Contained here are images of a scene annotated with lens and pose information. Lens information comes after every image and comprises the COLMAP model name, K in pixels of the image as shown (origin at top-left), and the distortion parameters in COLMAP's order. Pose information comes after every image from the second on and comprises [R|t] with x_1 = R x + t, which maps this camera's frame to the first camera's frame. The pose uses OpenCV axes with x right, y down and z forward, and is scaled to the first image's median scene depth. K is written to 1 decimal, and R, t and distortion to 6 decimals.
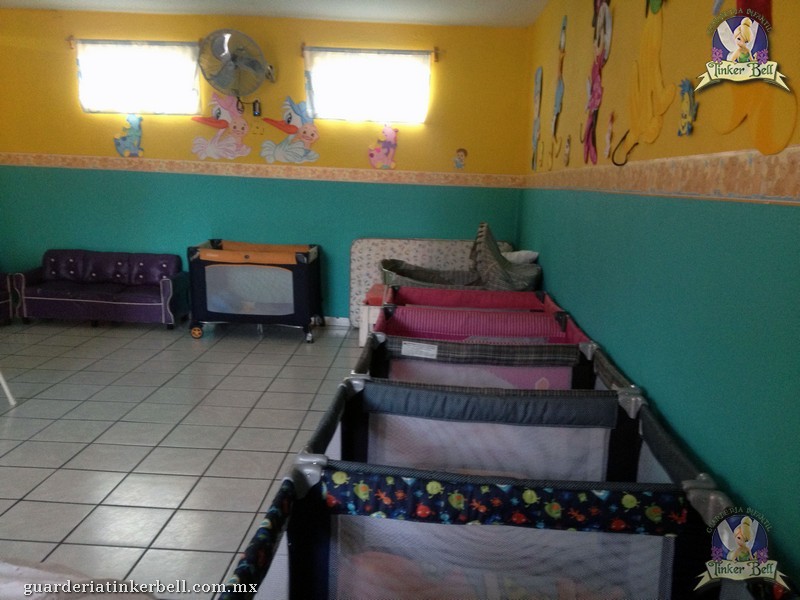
lens RADIAL K [[745.6, 0, 400.0], [0, 745.6, 300.0], [0, 0, 1]] dist [0.153005, -0.316285]
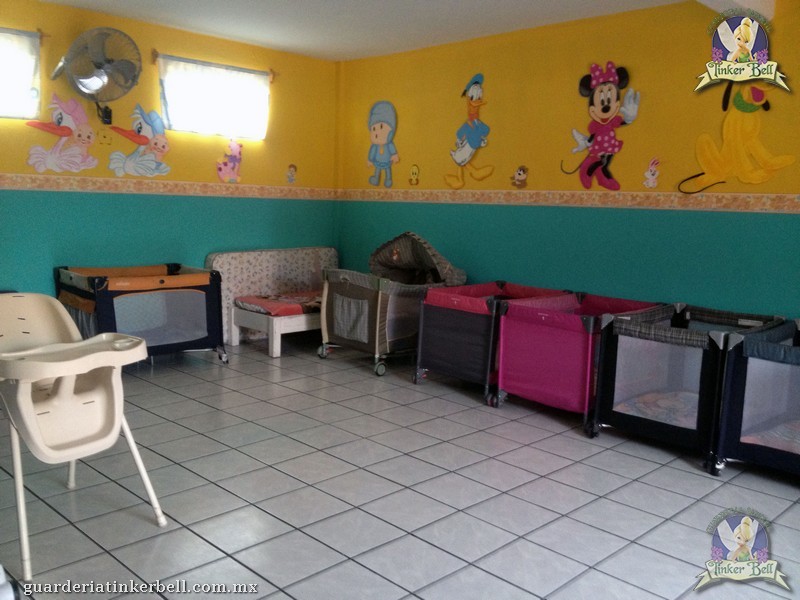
lens RADIAL K [[745.6, 0, 400.0], [0, 745.6, 300.0], [0, 0, 1]] dist [0.153005, -0.316285]
pose [[0.676308, -0.117792, 0.727140, -0.625114], [0.113213, 0.992025, 0.055404, -0.049428], [-0.727867, 0.044852, 0.684250, 0.150302]]
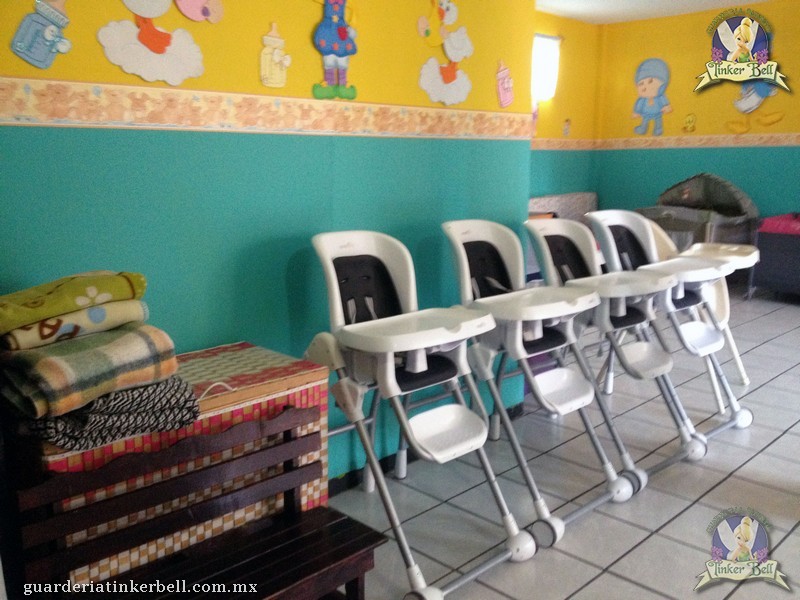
lens RADIAL K [[745.6, 0, 400.0], [0, 745.6, 300.0], [0, 0, 1]] dist [0.153005, -0.316285]
pose [[0.669439, -0.176096, 0.721693, -1.037306], [0.145723, 0.983752, 0.104866, -0.080079], [-0.728434, 0.034966, 0.684224, 0.365615]]
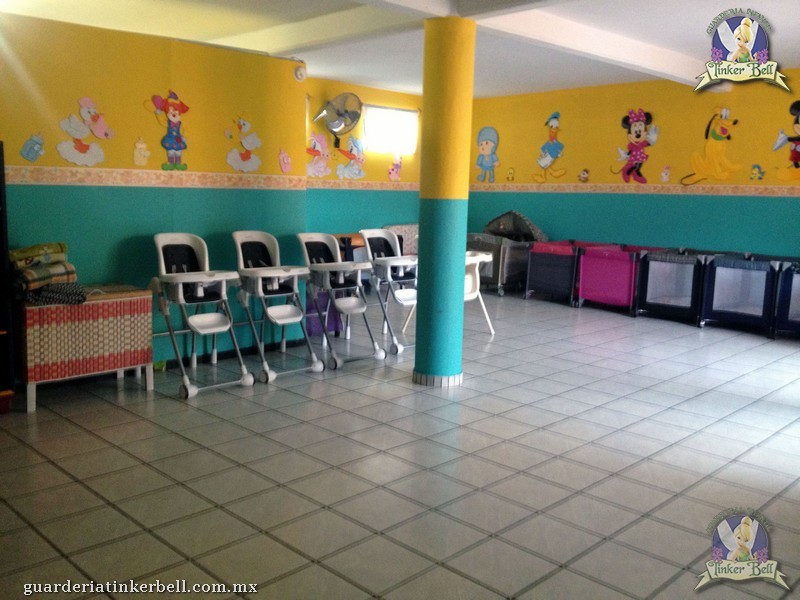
lens RADIAL K [[745.6, 0, 400.0], [0, 745.6, 300.0], [0, 0, 1]] dist [0.153005, -0.316285]
pose [[0.674450, -0.133157, 0.726214, -1.211053], [0.122394, 0.990157, 0.067884, -0.032317], [-0.728105, 0.043100, 0.684109, -0.086148]]
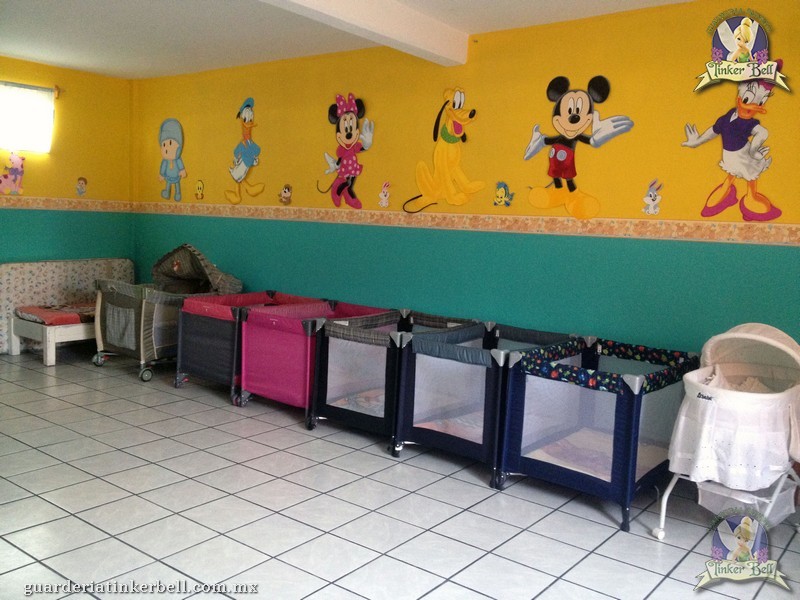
lens RADIAL K [[745.6, 0, 400.0], [0, 745.6, 300.0], [0, 0, 1]] dist [0.153005, -0.316285]
pose [[0.577401, -0.106809, 0.809444, -0.573144], [0.110922, 0.992476, 0.051836, -0.027514], [-0.808891, 0.059855, 0.584904, -0.027085]]
